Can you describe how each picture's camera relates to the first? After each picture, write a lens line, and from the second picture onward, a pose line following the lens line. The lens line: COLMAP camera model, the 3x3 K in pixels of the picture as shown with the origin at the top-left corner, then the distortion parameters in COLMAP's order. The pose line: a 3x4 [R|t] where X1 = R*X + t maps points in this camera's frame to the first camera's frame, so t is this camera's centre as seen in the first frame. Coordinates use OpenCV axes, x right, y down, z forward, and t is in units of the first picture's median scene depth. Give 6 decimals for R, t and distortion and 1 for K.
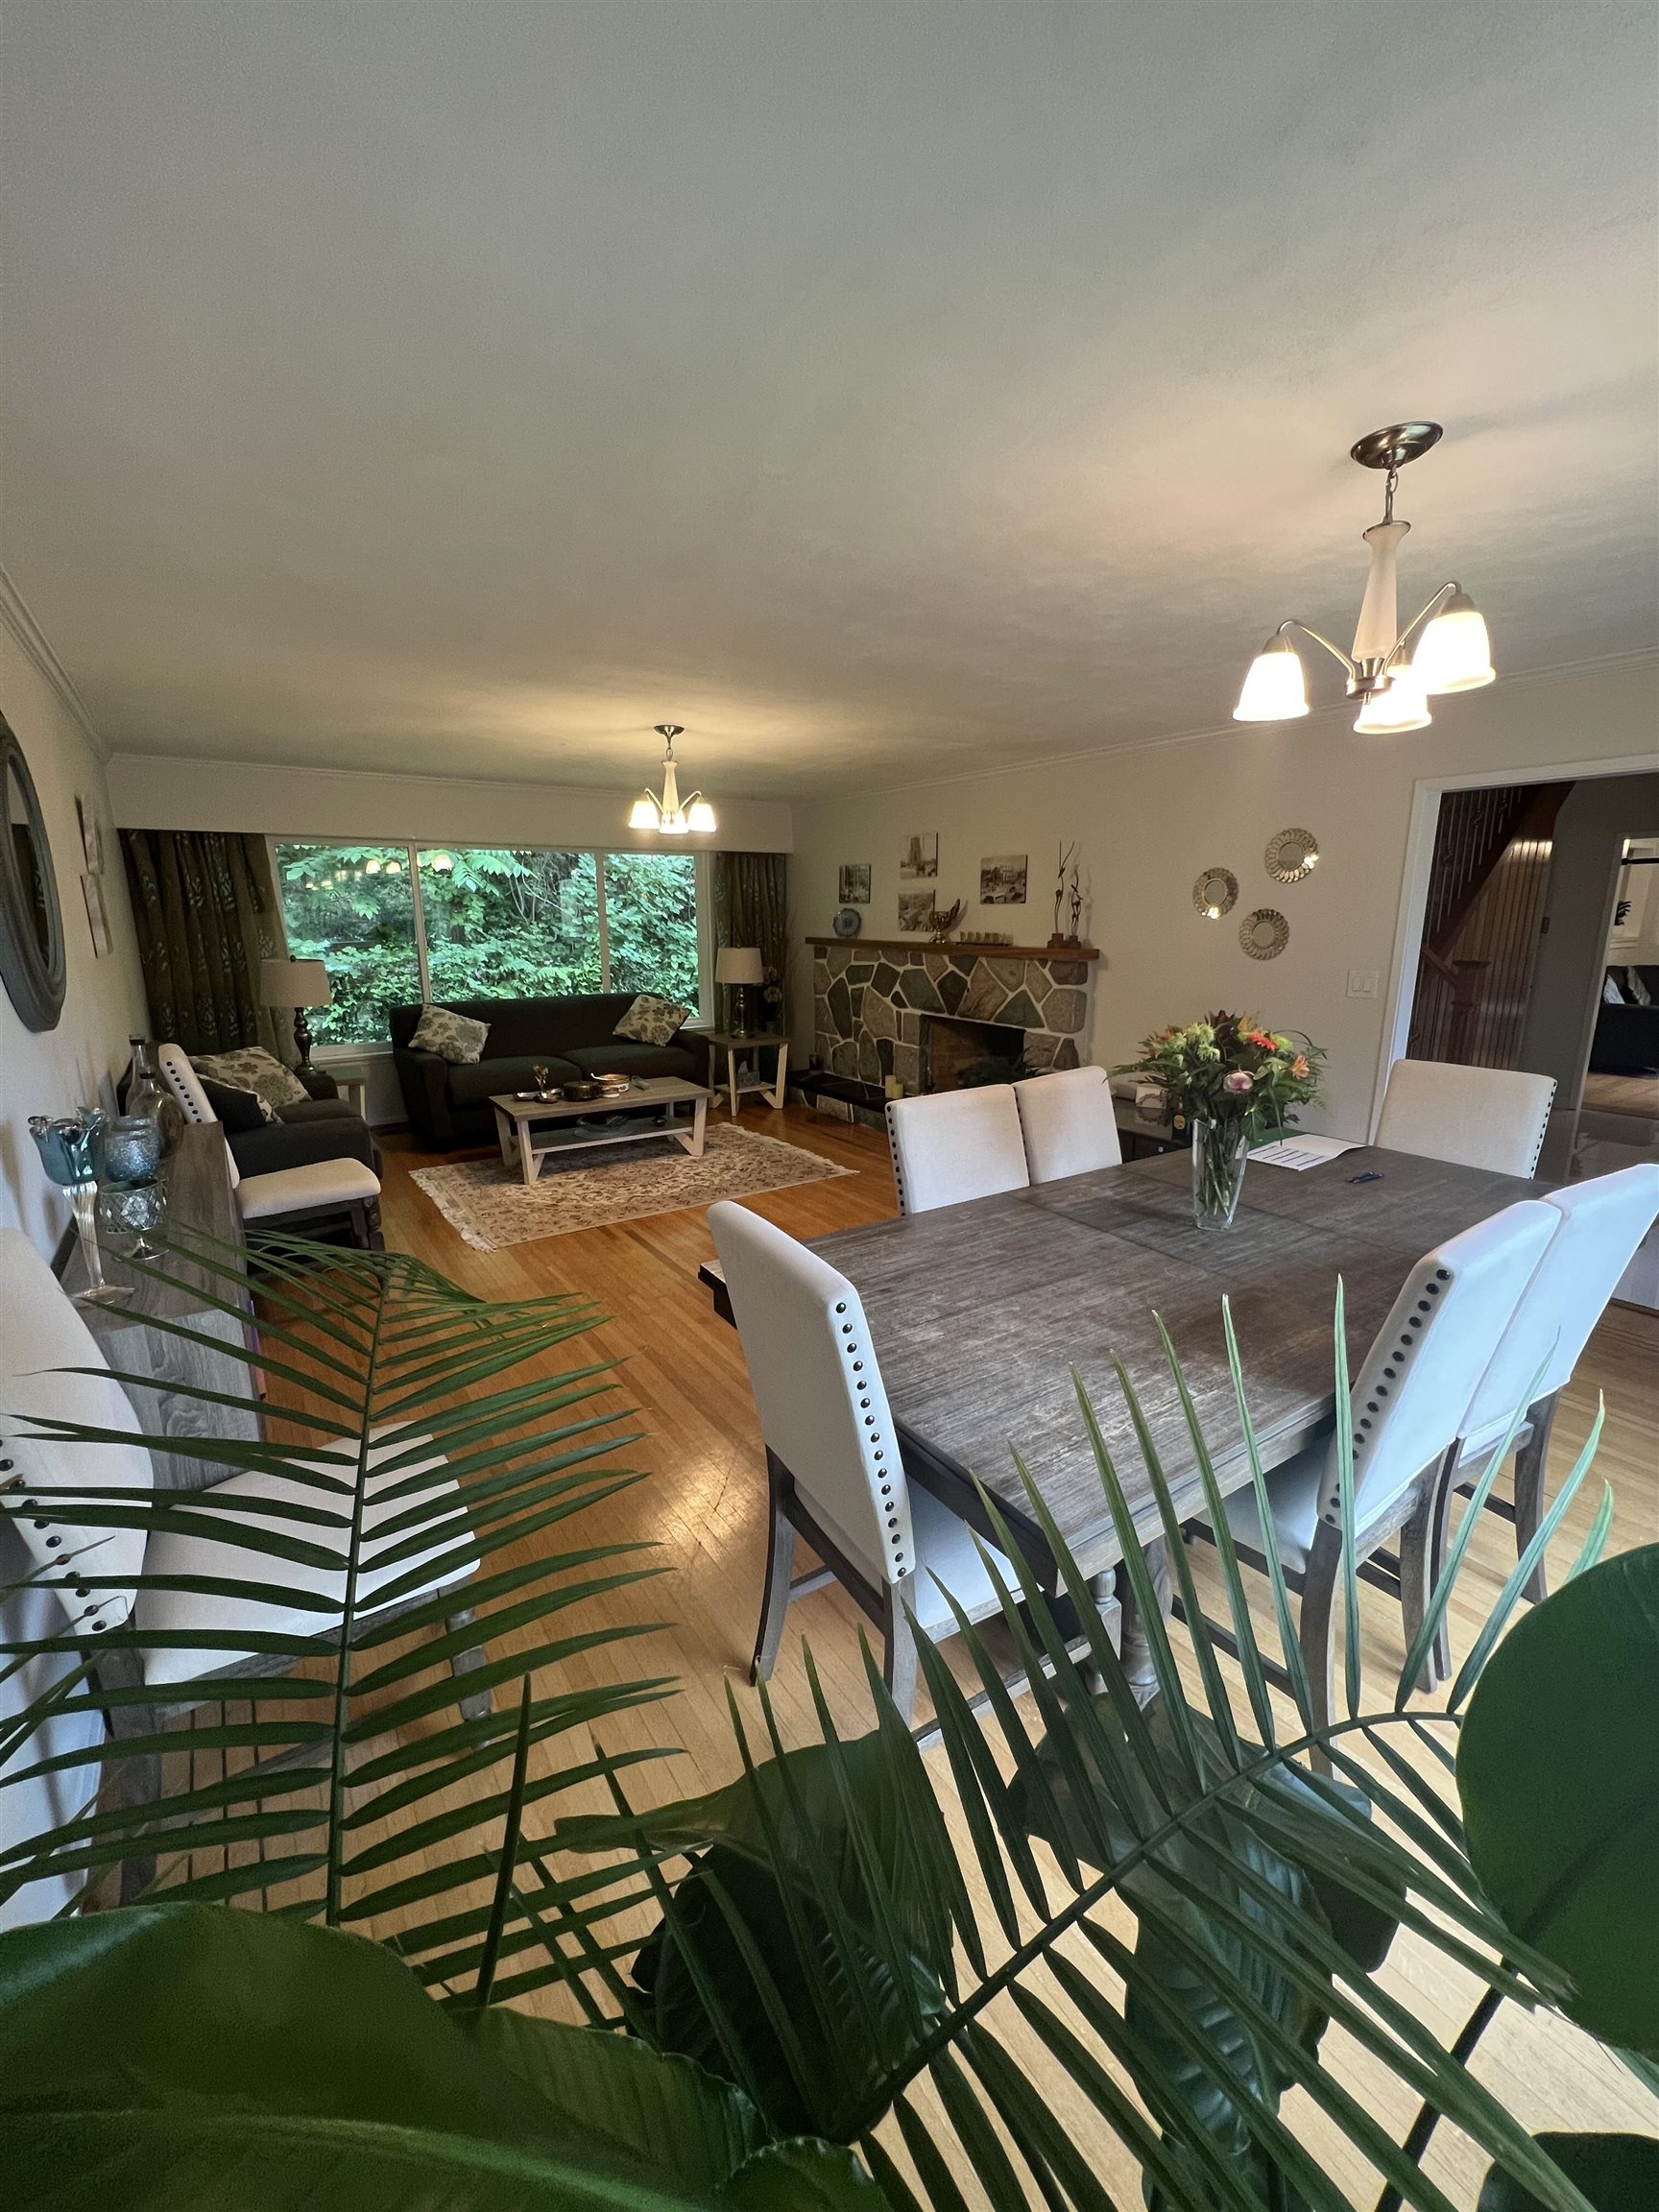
lens RADIAL K [[886.5, 0, 835.8], [0, 886.5, 1111.9], [0, 0, 1]] dist [-0.010285, 0.000032]
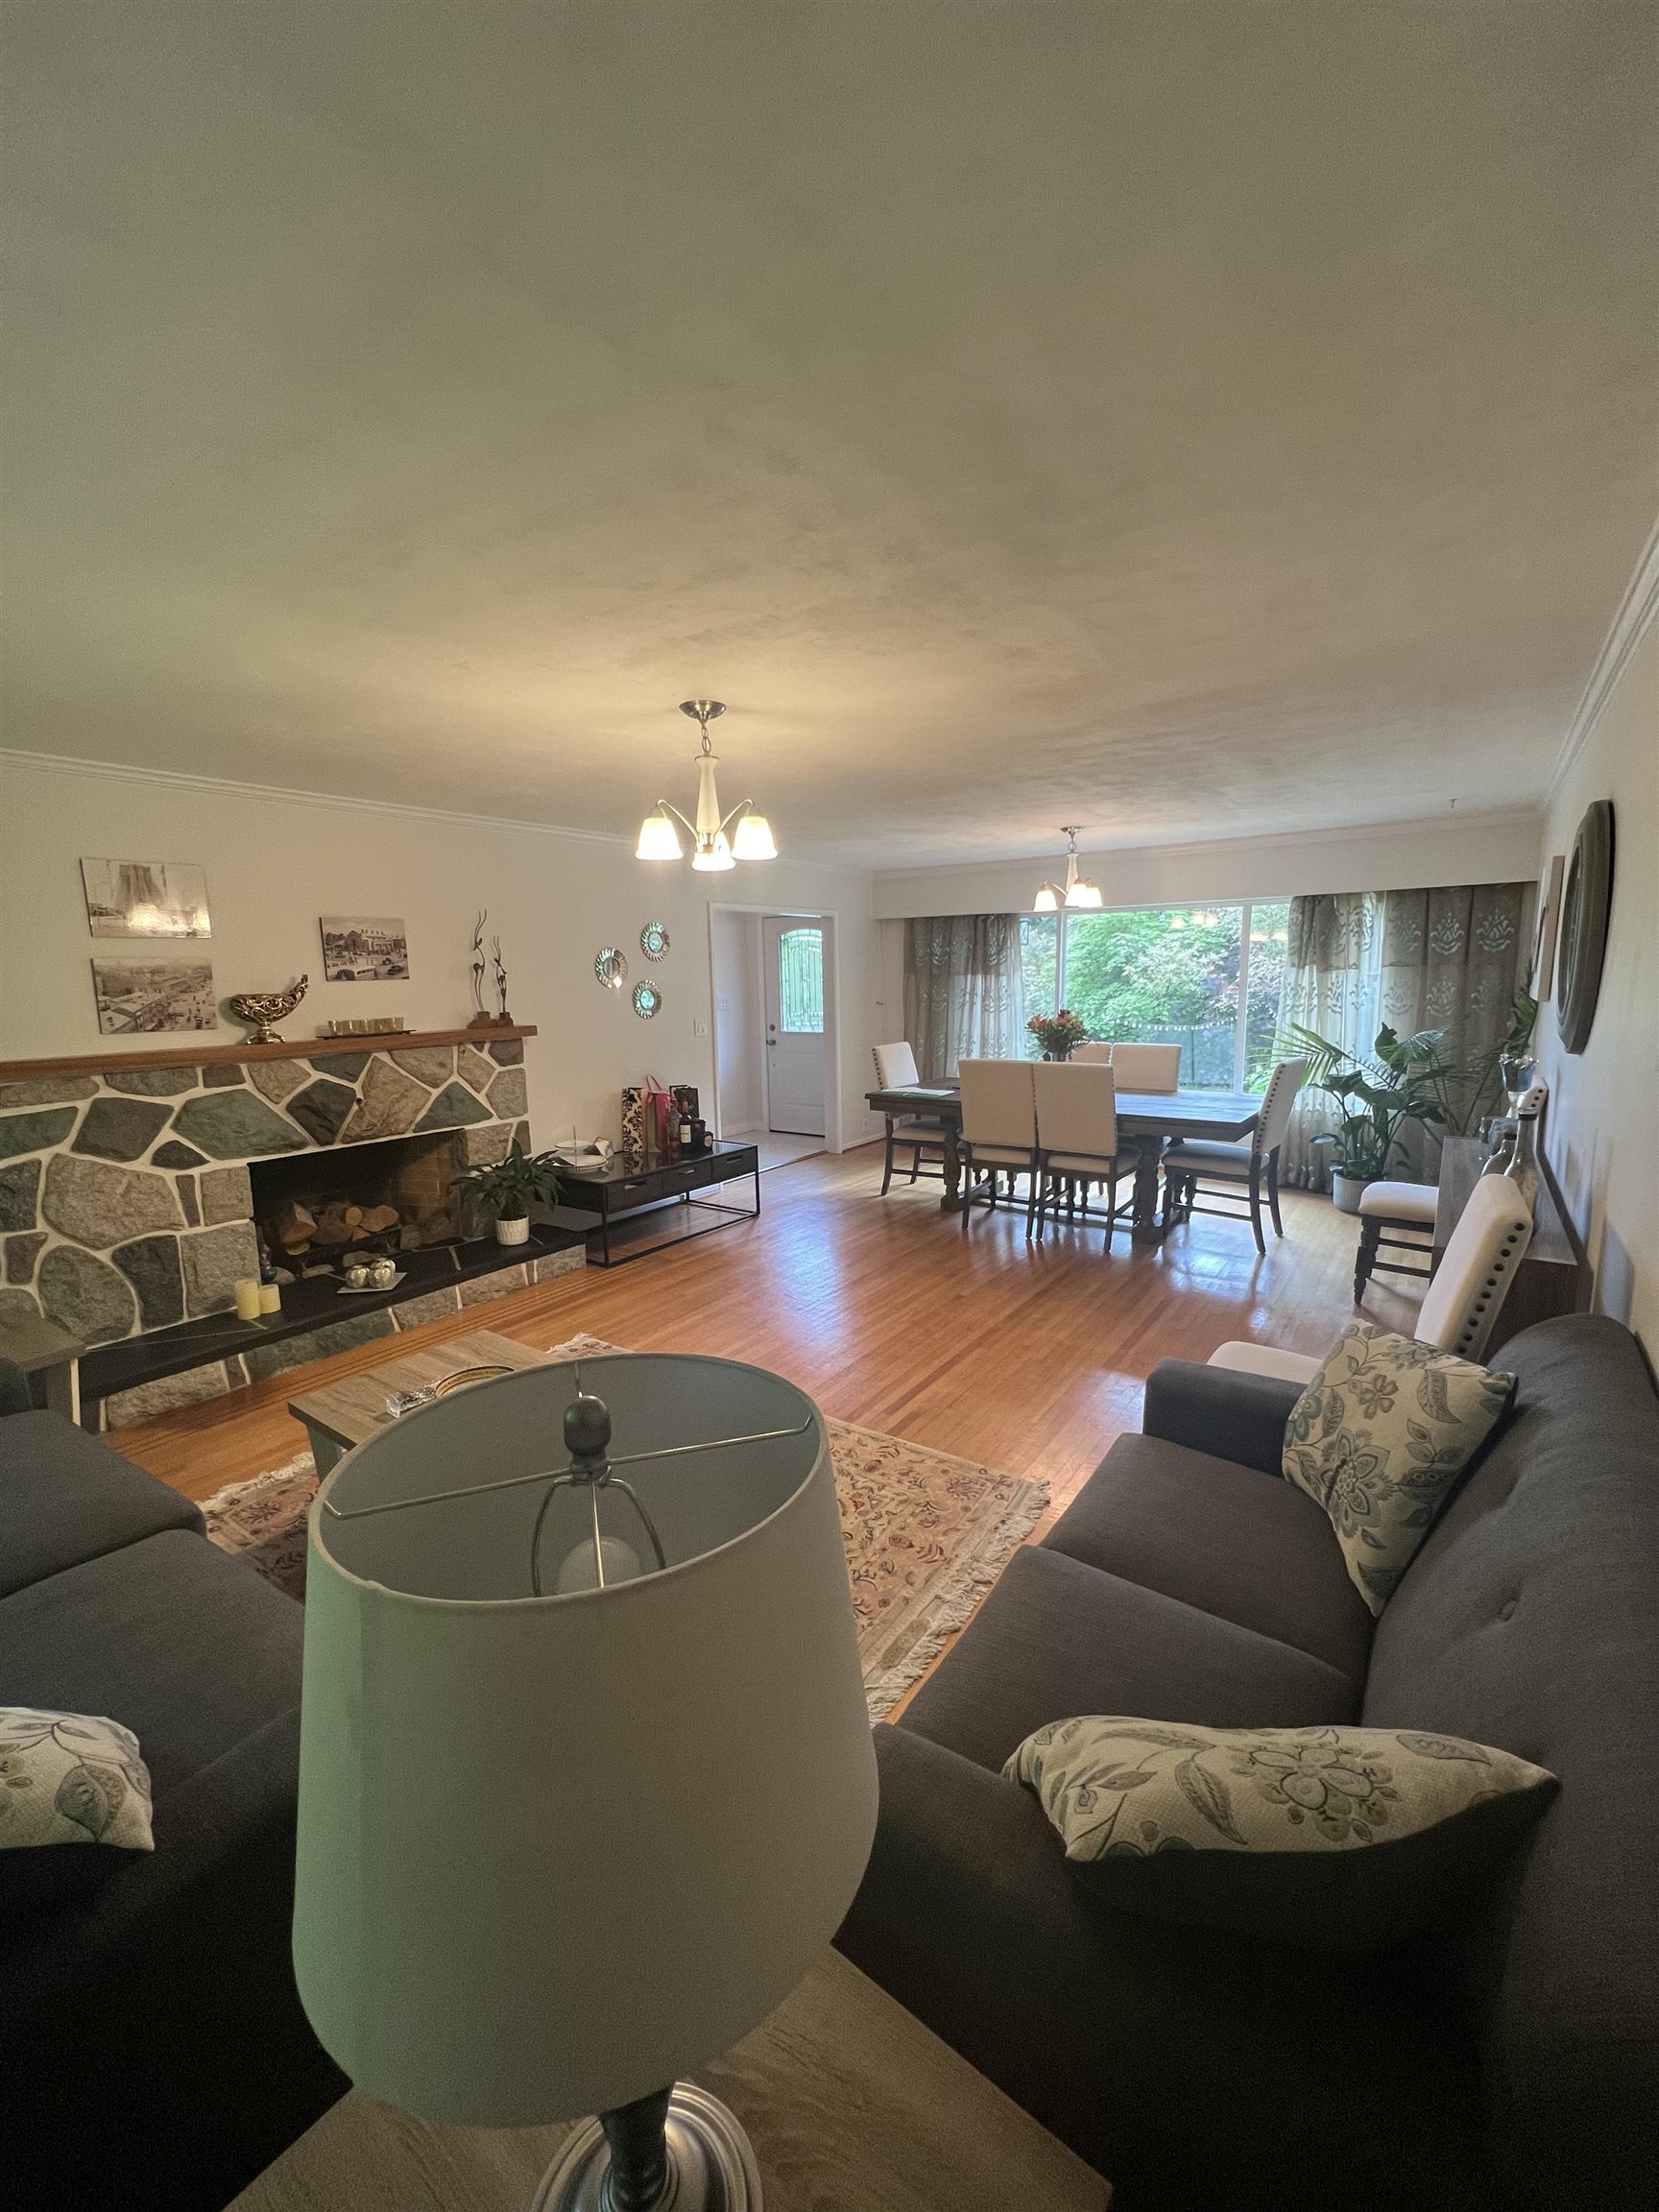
lens RADIAL K [[886.5, 0, 831.3], [0, 886.5, 1112.4], [0, 0, 1]] dist [-0.010285, 0.000032]
pose [[-0.341184, -0.130175, 0.930939, -0.672277], [0.236552, 0.946602, 0.219060, -0.207548], [-0.909745, 0.294955, -0.292172, 0.927131]]
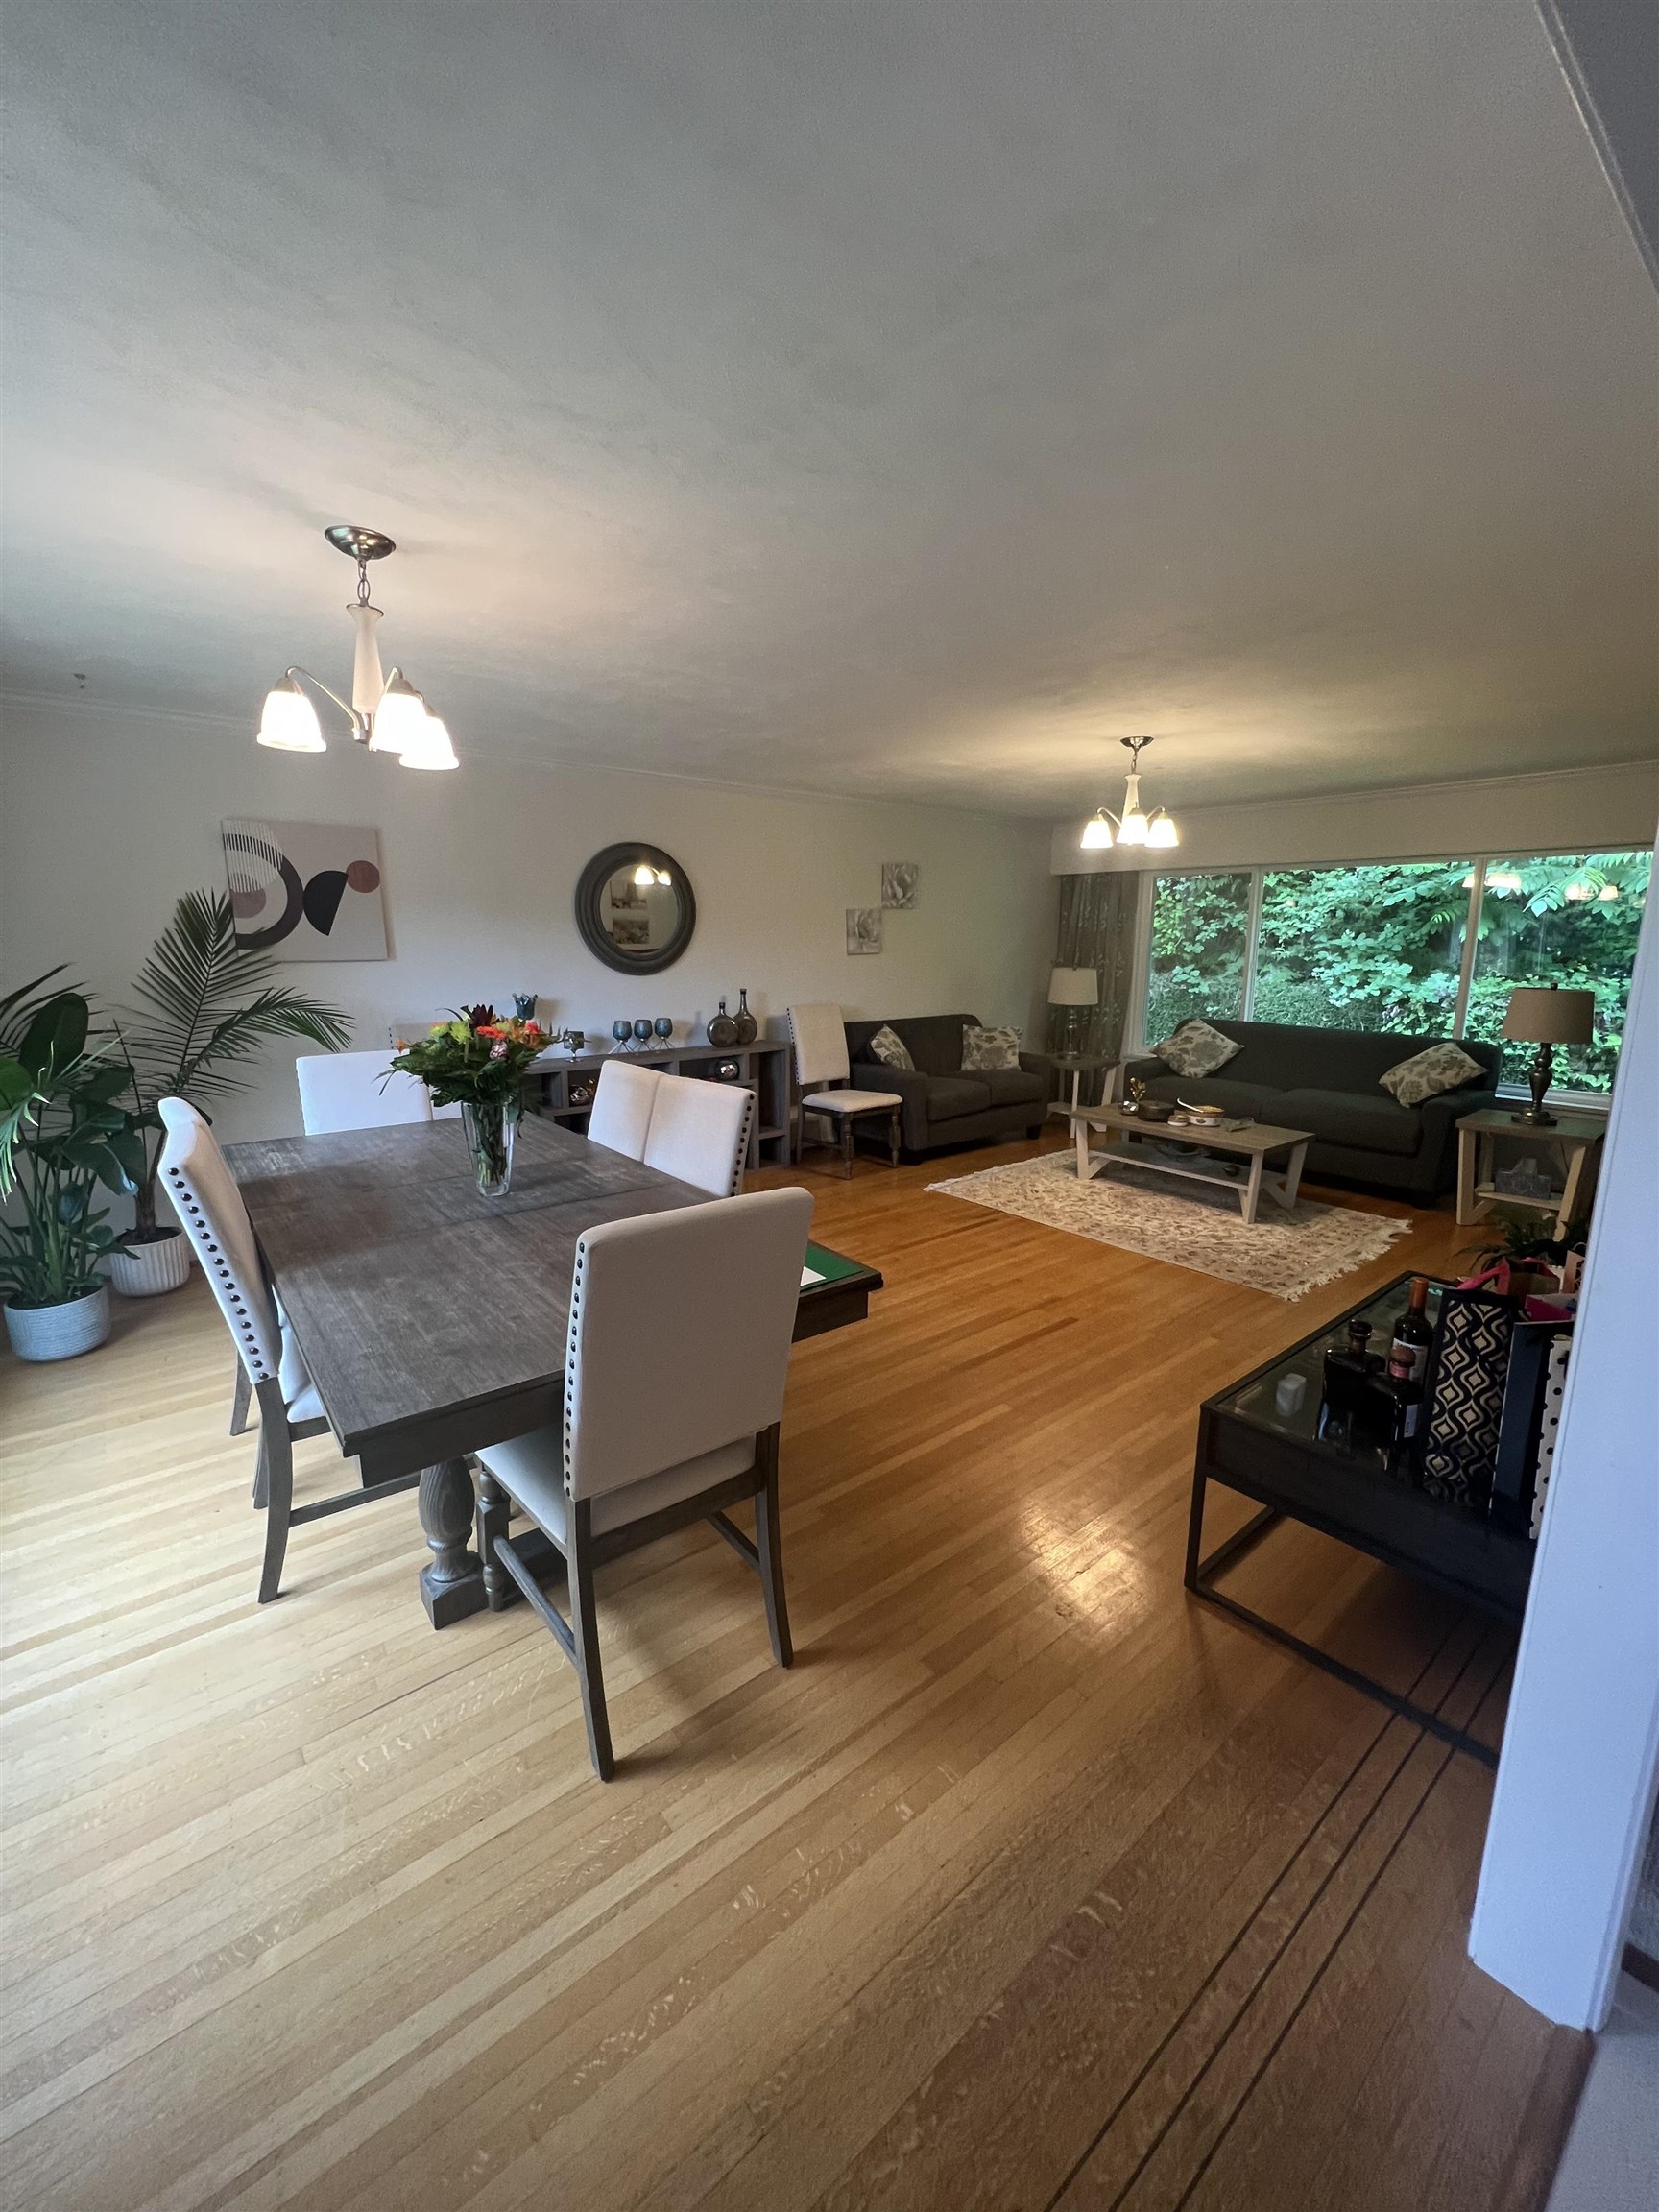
lens RADIAL K [[886.5, 0, 824.2], [0, 886.5, 1099.7], [0, 0, 1]] dist [-0.010285, 0.000032]
pose [[0.080385, 0.187967, -0.978880, 0.607597], [-0.229521, 0.959159, 0.165332, -0.107163], [0.969978, 0.211383, 0.120245, 0.486364]]
